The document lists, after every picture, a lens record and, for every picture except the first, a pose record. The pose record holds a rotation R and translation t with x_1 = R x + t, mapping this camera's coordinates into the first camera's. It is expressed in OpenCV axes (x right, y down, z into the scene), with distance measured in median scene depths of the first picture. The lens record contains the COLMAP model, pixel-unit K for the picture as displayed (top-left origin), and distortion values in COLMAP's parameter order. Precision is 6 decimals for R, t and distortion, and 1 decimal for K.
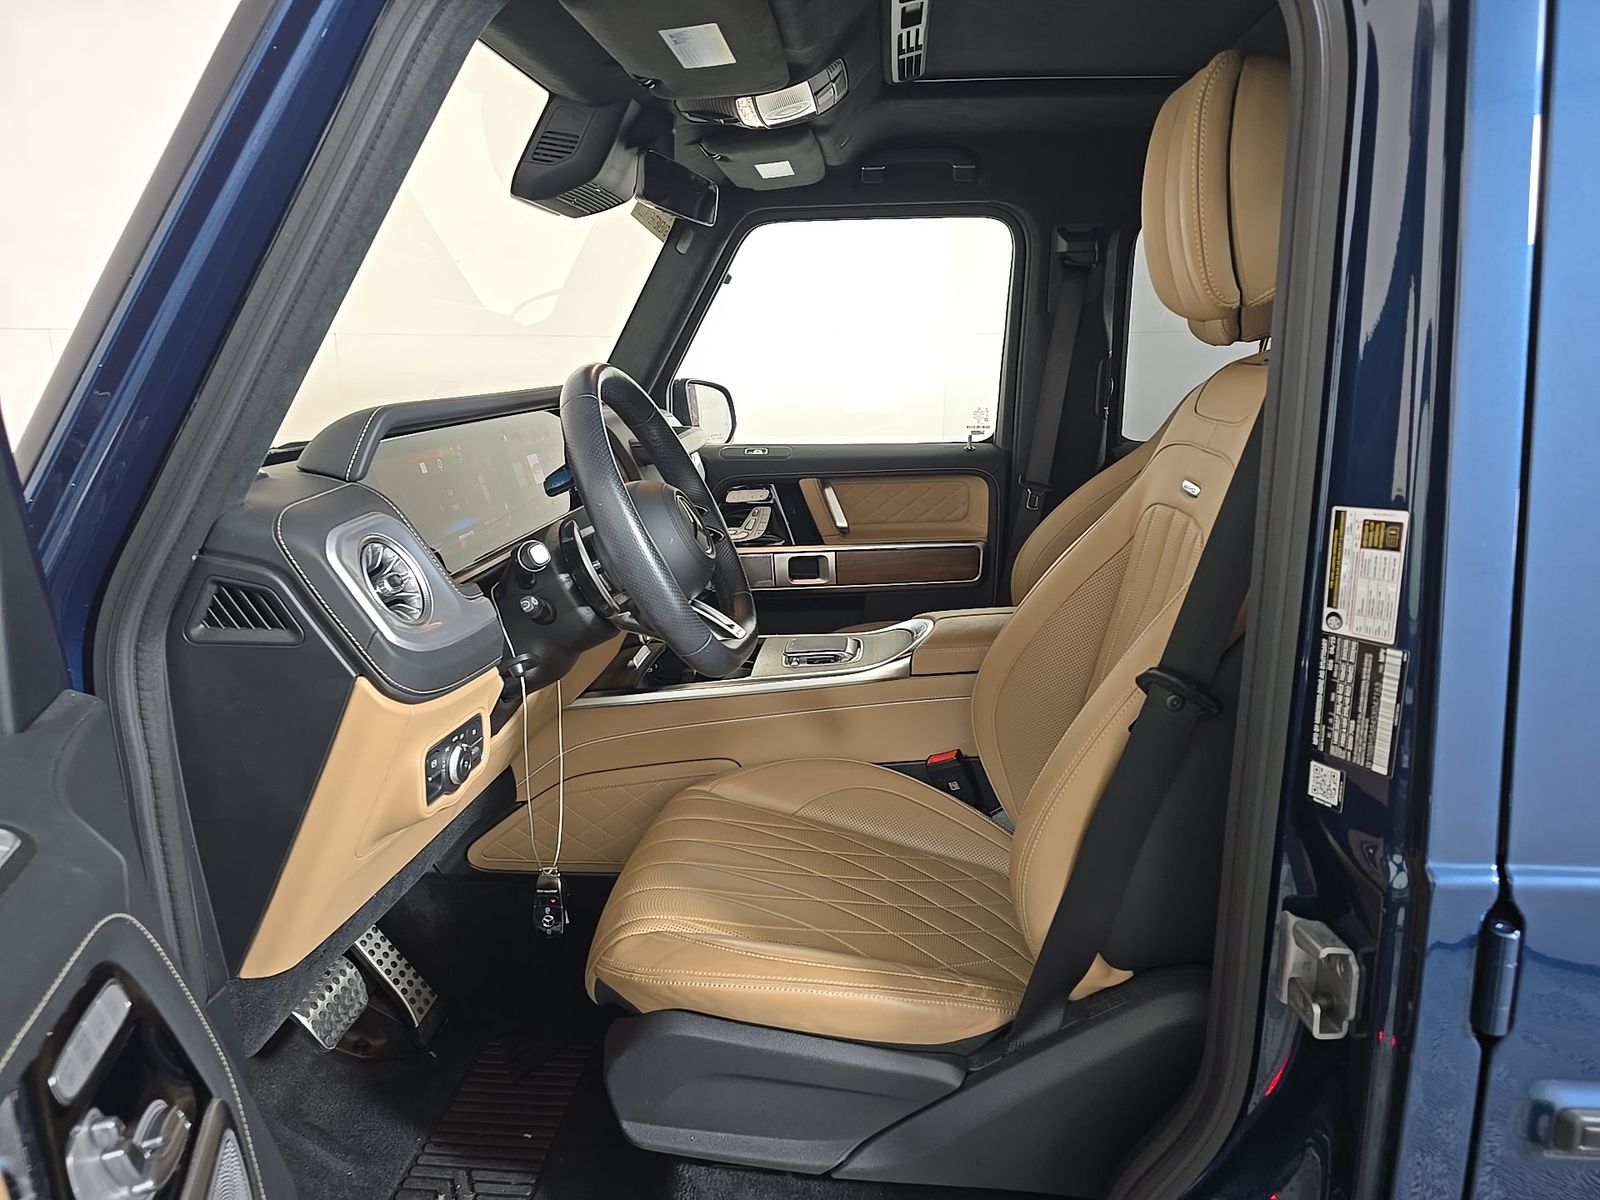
lens RADIAL K [[1059.7, 0, 800.0], [0, 1059.7, 600.0], [0, 0, 1]] dist [-0.001308, 0.001238]
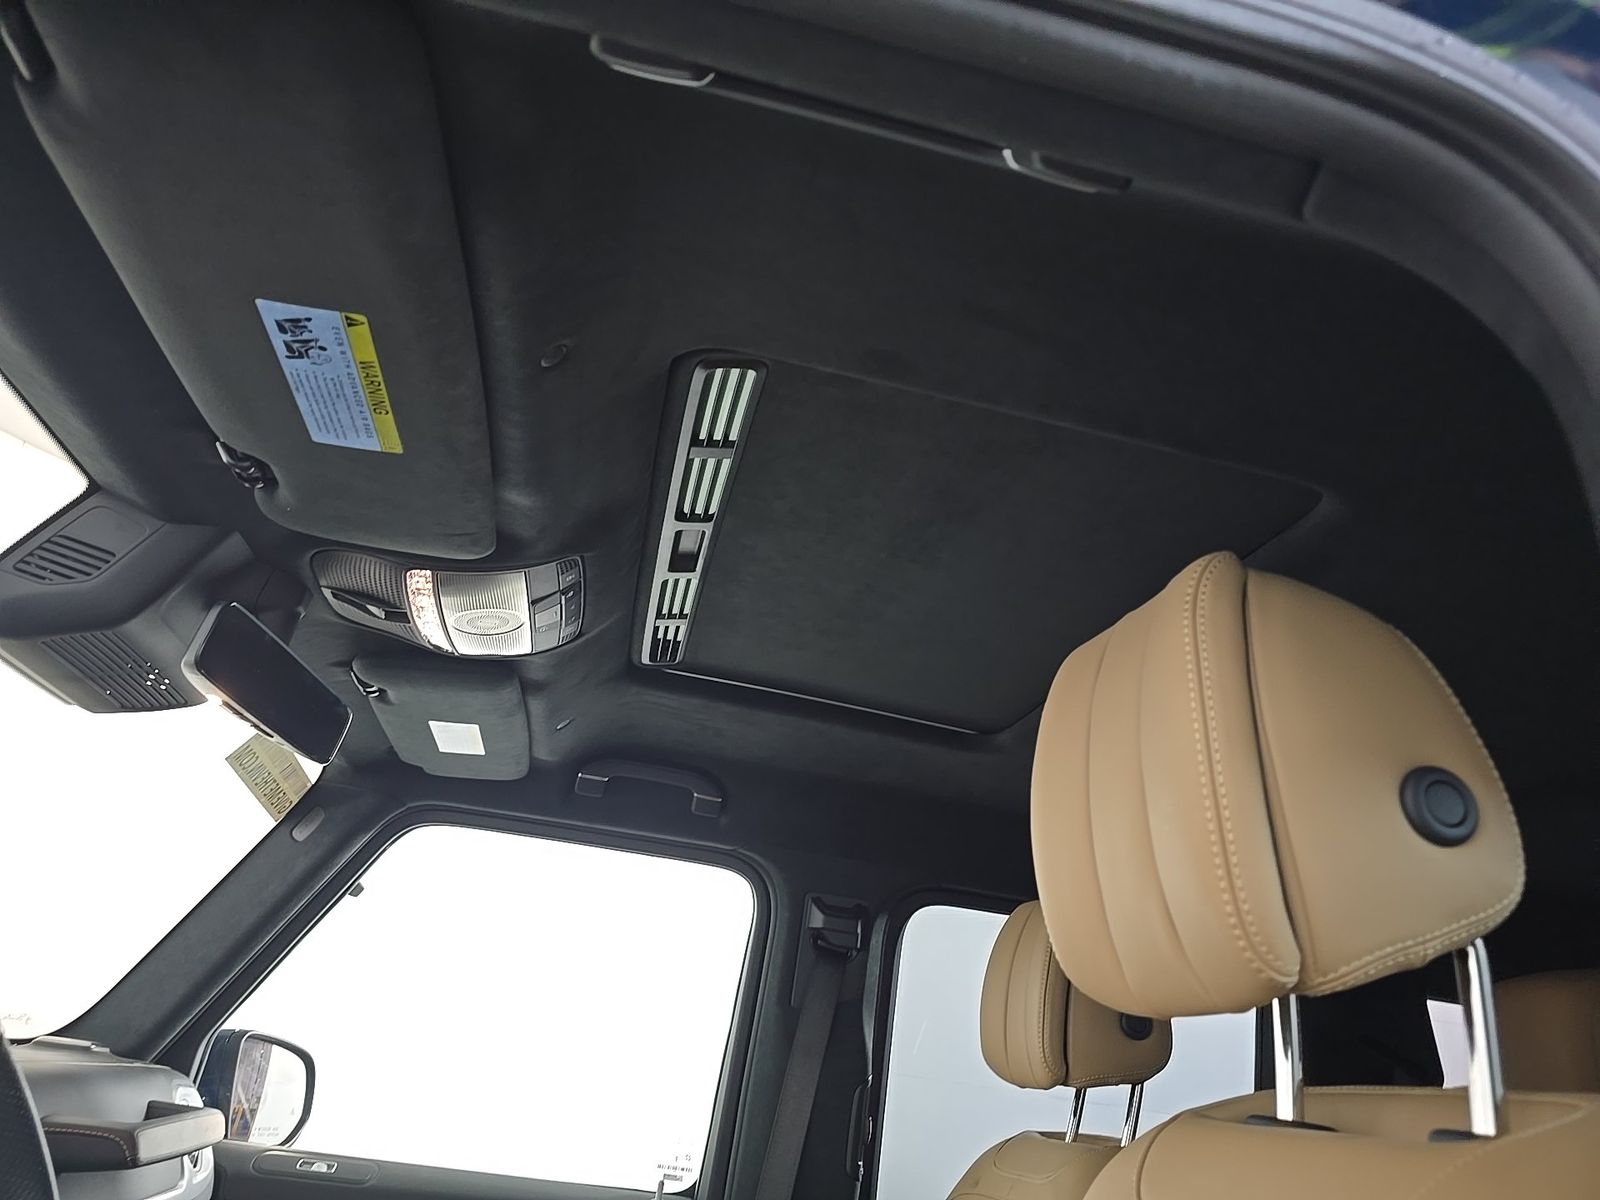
lens RADIAL K [[1052.8, 0, 810.1], [0, 1052.8, 619.1], [0, 0, 1]] dist [0.037580, -0.044958]
pose [[0.948517, 0.235531, 0.211755, 0.027361], [-0.065852, 0.800620, -0.595542, -0.049376], [-0.309804, 0.550937, 0.774913, 0.273697]]
